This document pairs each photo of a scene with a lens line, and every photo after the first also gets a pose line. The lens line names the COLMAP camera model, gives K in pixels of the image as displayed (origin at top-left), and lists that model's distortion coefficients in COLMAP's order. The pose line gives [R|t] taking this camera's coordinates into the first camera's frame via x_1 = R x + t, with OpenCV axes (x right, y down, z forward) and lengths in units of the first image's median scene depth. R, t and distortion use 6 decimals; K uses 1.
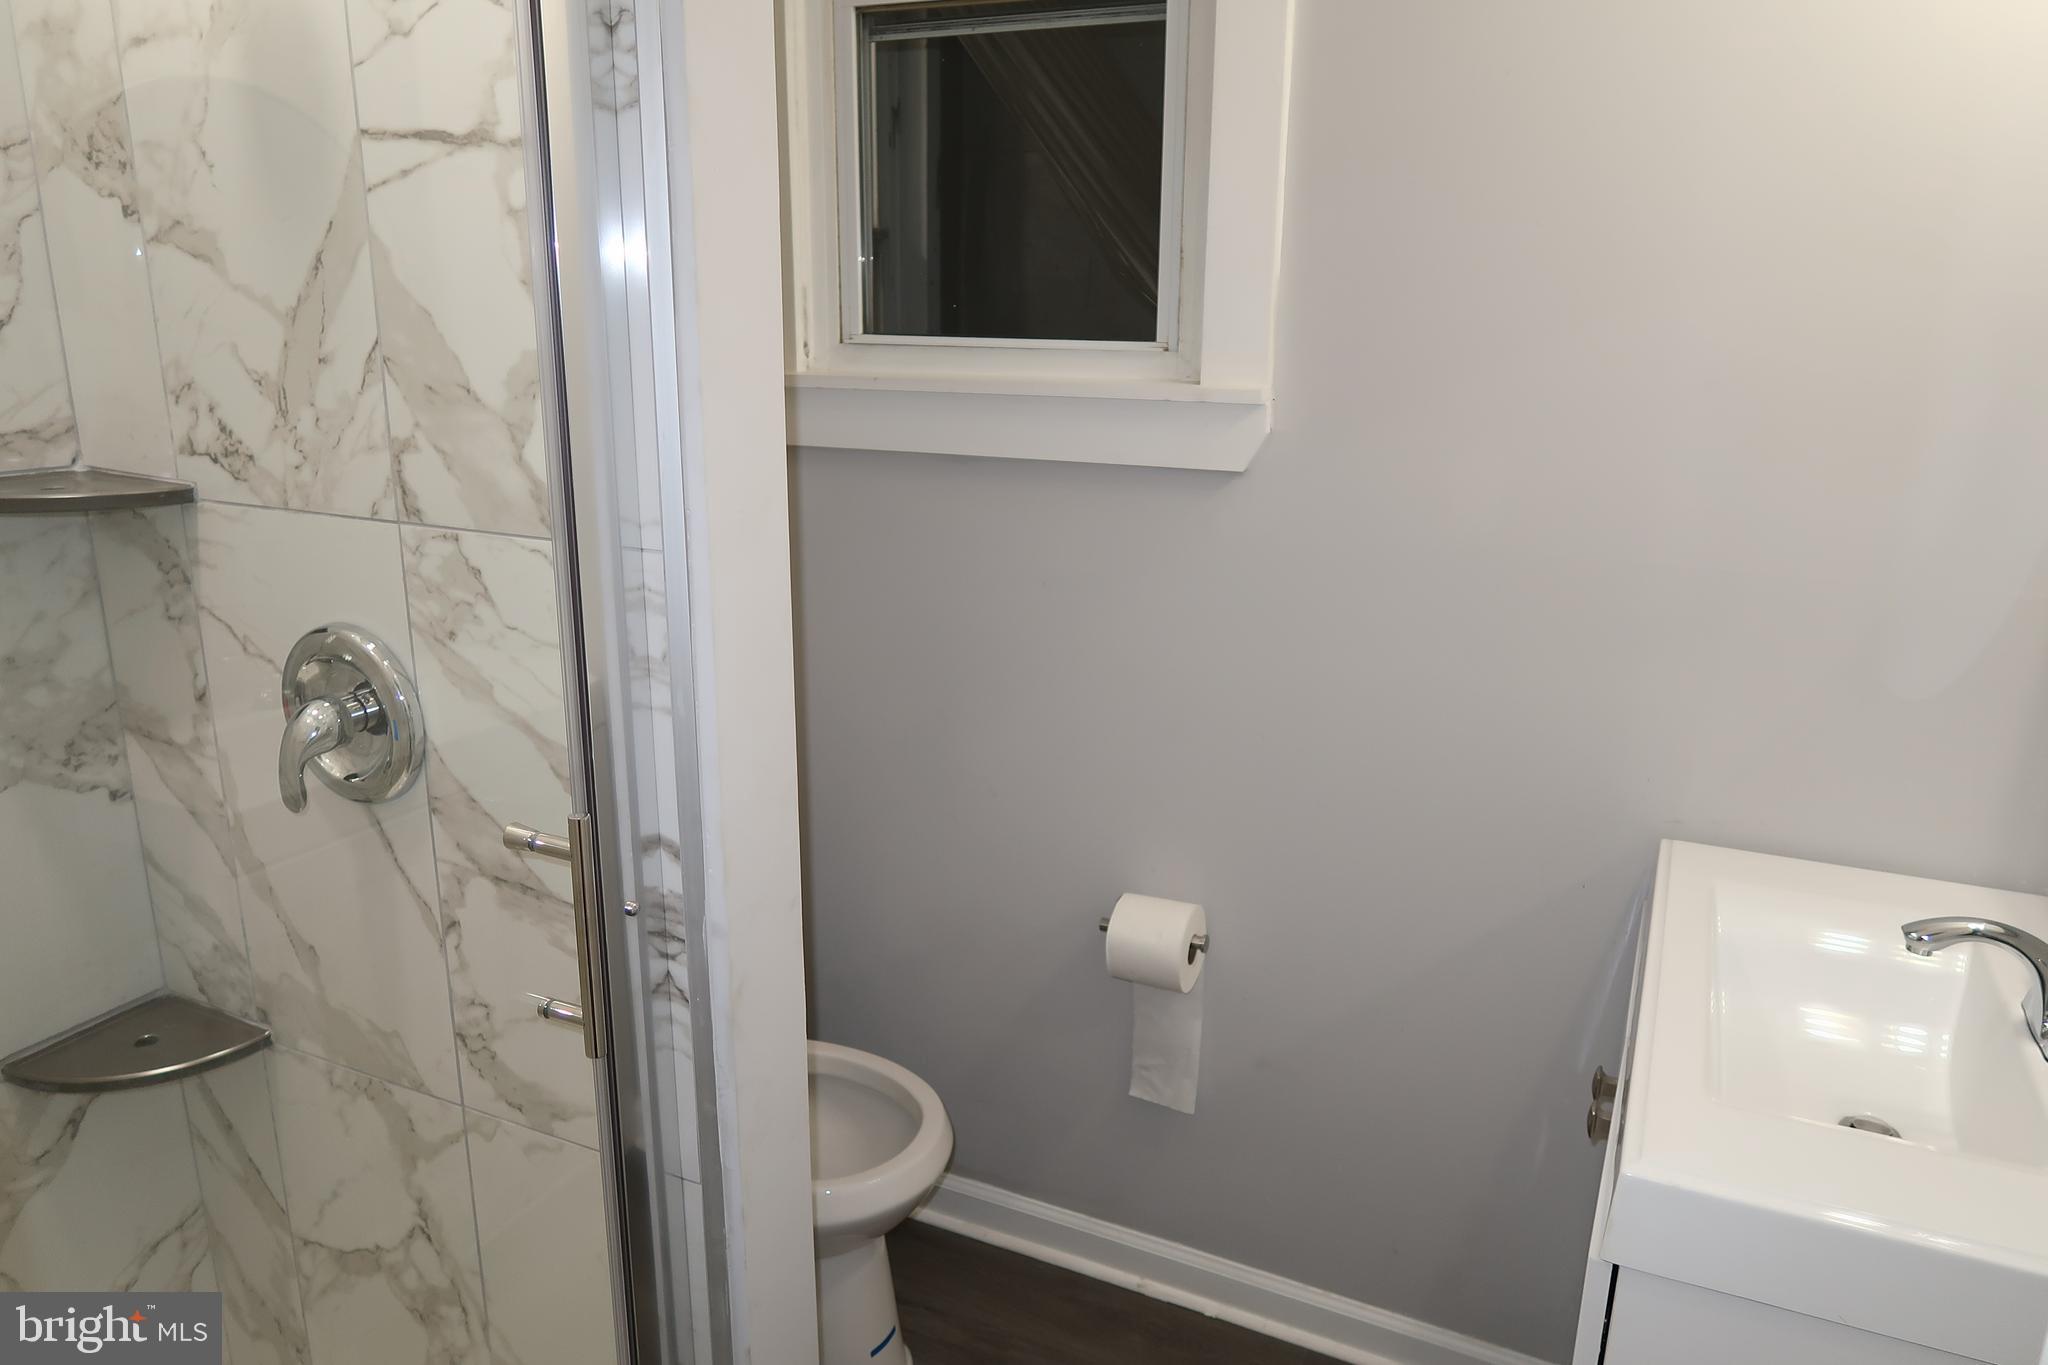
lens RADIAL K [[1427.2, 0, 1041.4], [0, 1427.2, 696.2], [0, 0, 1]] dist [-0.026023, 0.010901]
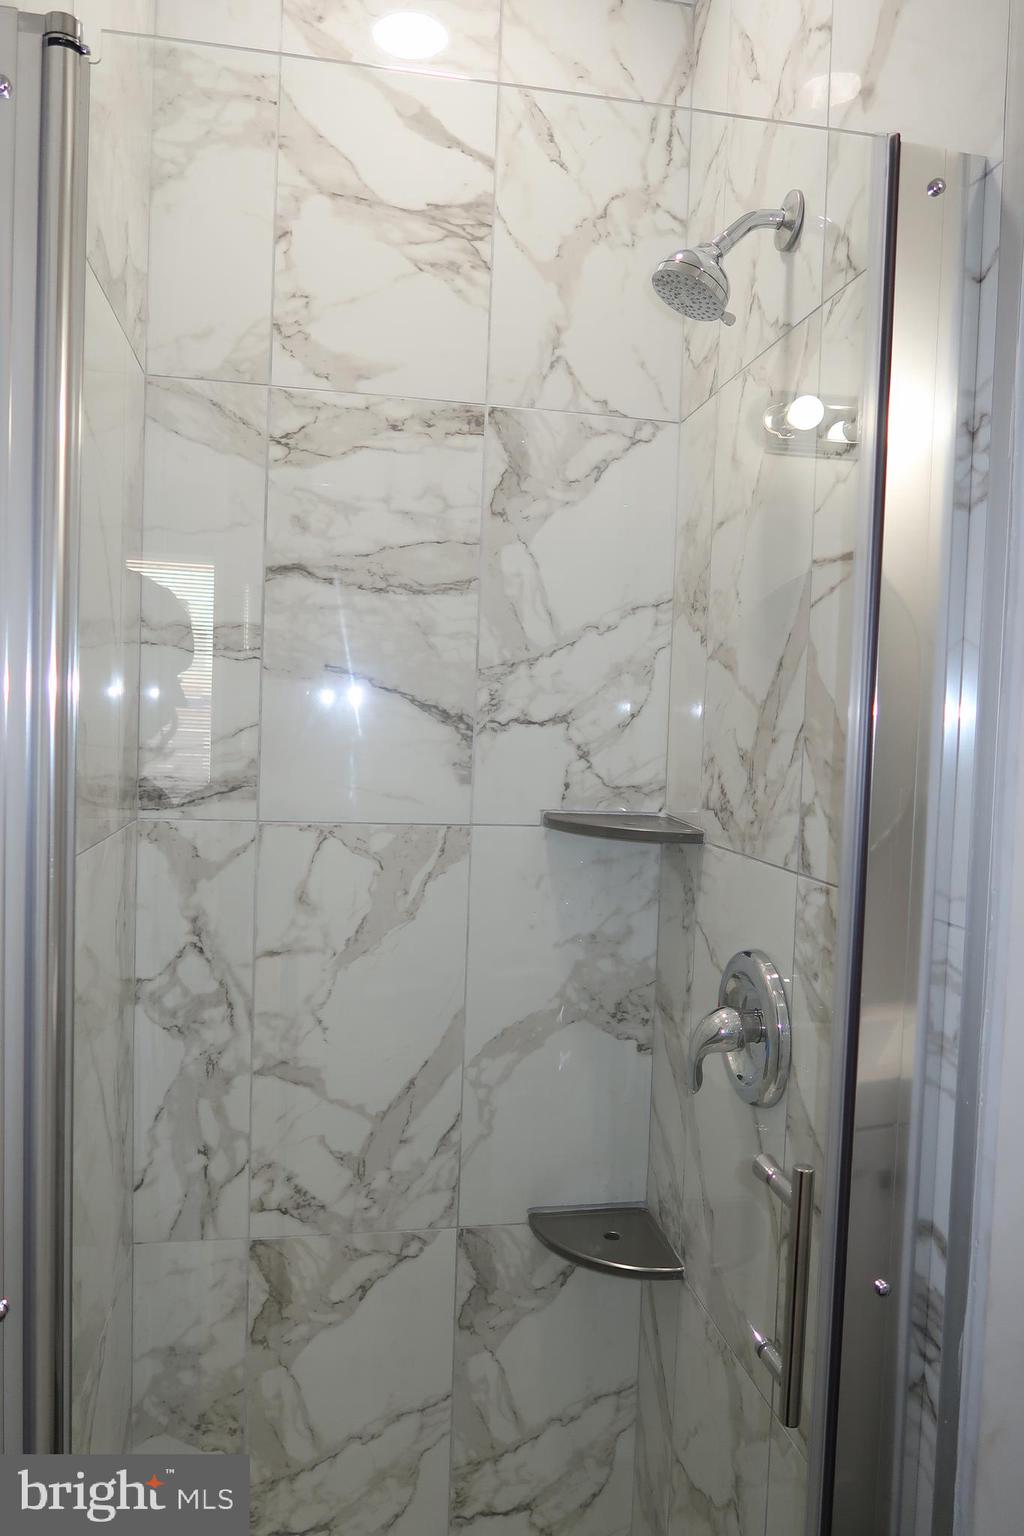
lens RADIAL K [[1070.4, 0, 499.0], [0, 1070.4, 772.4], [0, 0, 1]] dist [-0.026023, 0.010901]
pose [[0.572698, 0.044332, -0.818567, 0.117512], [-0.248138, 0.961068, -0.121557, -0.029936], [0.781309, 0.272733, 0.561402, 0.252143]]
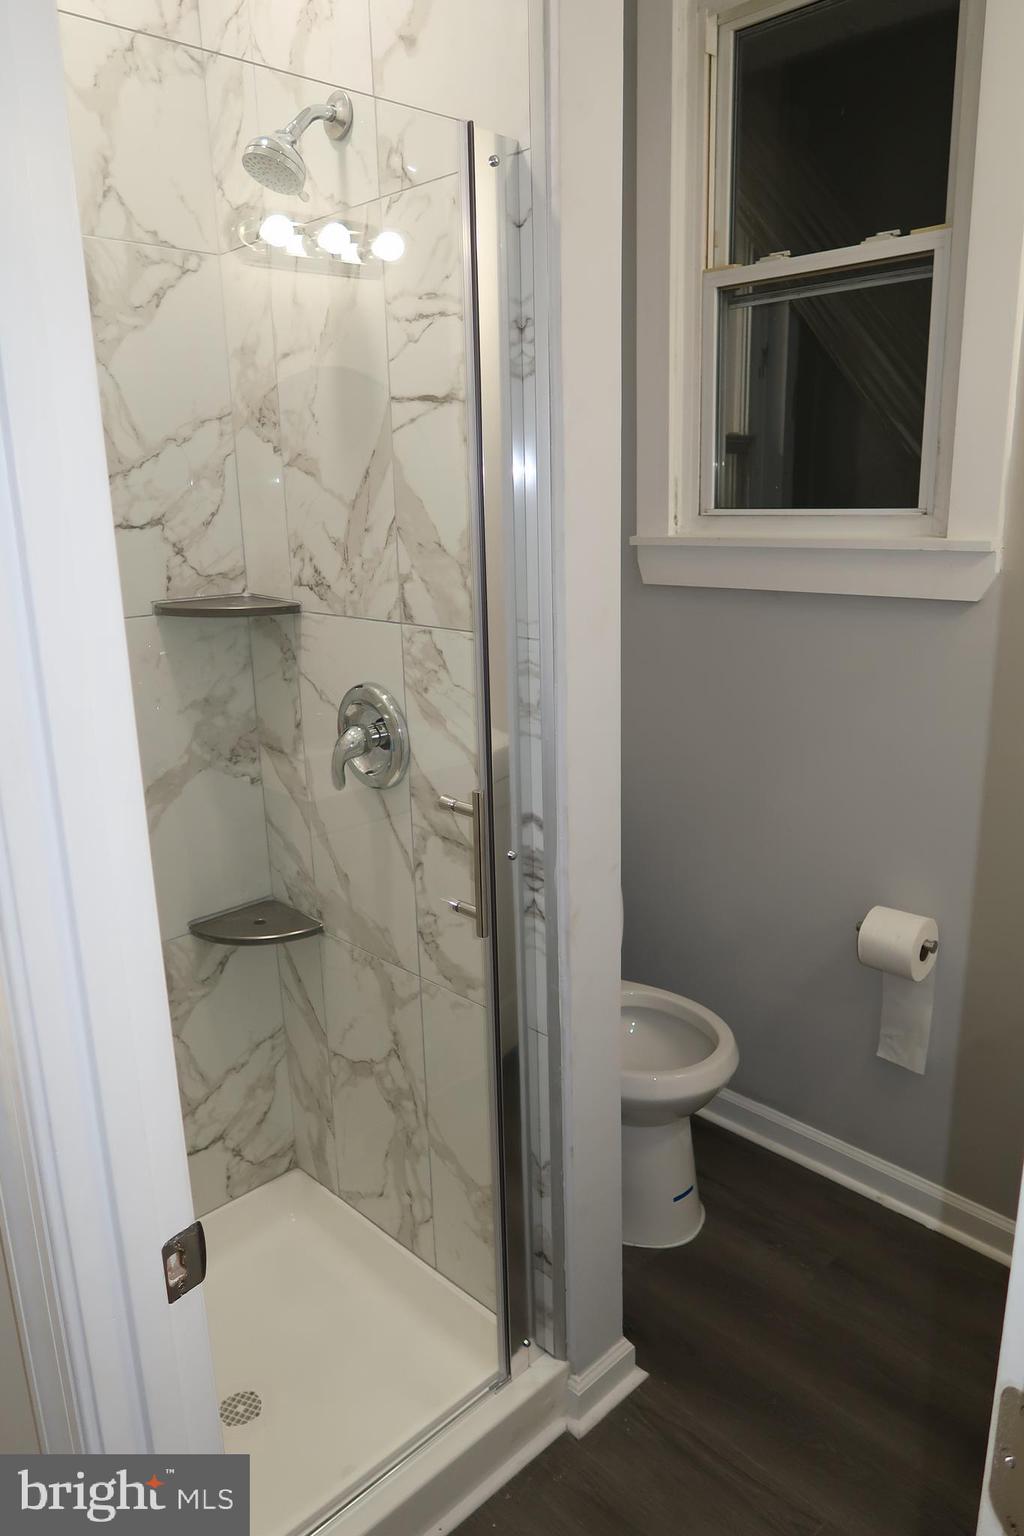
lens RADIAL K [[1070.4, 0, 516.5], [0, 1070.4, 779.1], [0, 0, 1]] dist [-0.026023, 0.010901]
pose [[0.935325, 0.057185, -0.349137, 0.125238], [-0.059656, 0.998212, 0.003679, 0.047001], [0.348724, 0.017388, 0.937064, -0.143203]]
